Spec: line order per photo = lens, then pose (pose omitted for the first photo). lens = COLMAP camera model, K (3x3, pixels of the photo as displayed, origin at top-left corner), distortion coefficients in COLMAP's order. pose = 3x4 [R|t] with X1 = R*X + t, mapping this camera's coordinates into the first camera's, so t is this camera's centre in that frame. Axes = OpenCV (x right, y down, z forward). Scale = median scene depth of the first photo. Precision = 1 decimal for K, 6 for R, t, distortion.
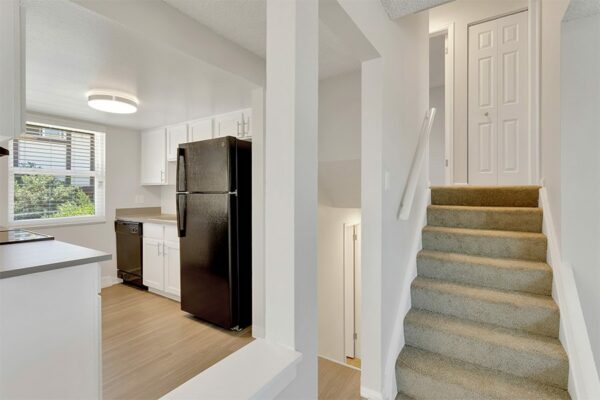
lens RADIAL K [[288.7, 0, 299.9], [0, 288.7, 192.8], [0, 0, 1]] dist [0.001684, 0.000095]
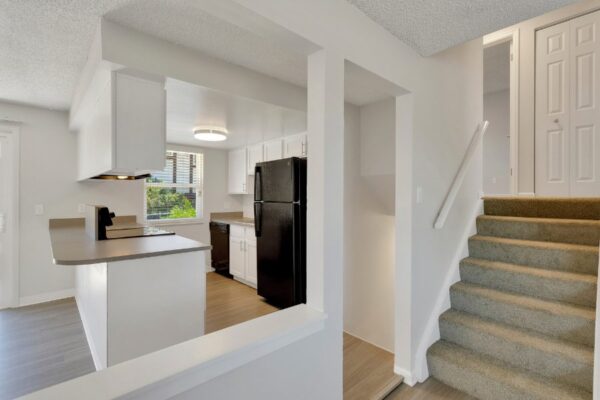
lens RADIAL K [[284.1, 0, 300.0], [0, 284.1, 200.0], [0, 0, 1]] dist [-0.000185, 0.000160]
pose [[0.968882, 0.006953, -0.247425, 0.082627], [-0.004978, 0.999951, 0.008607, -0.020263], [0.247473, -0.007108, 0.968869, -0.172357]]
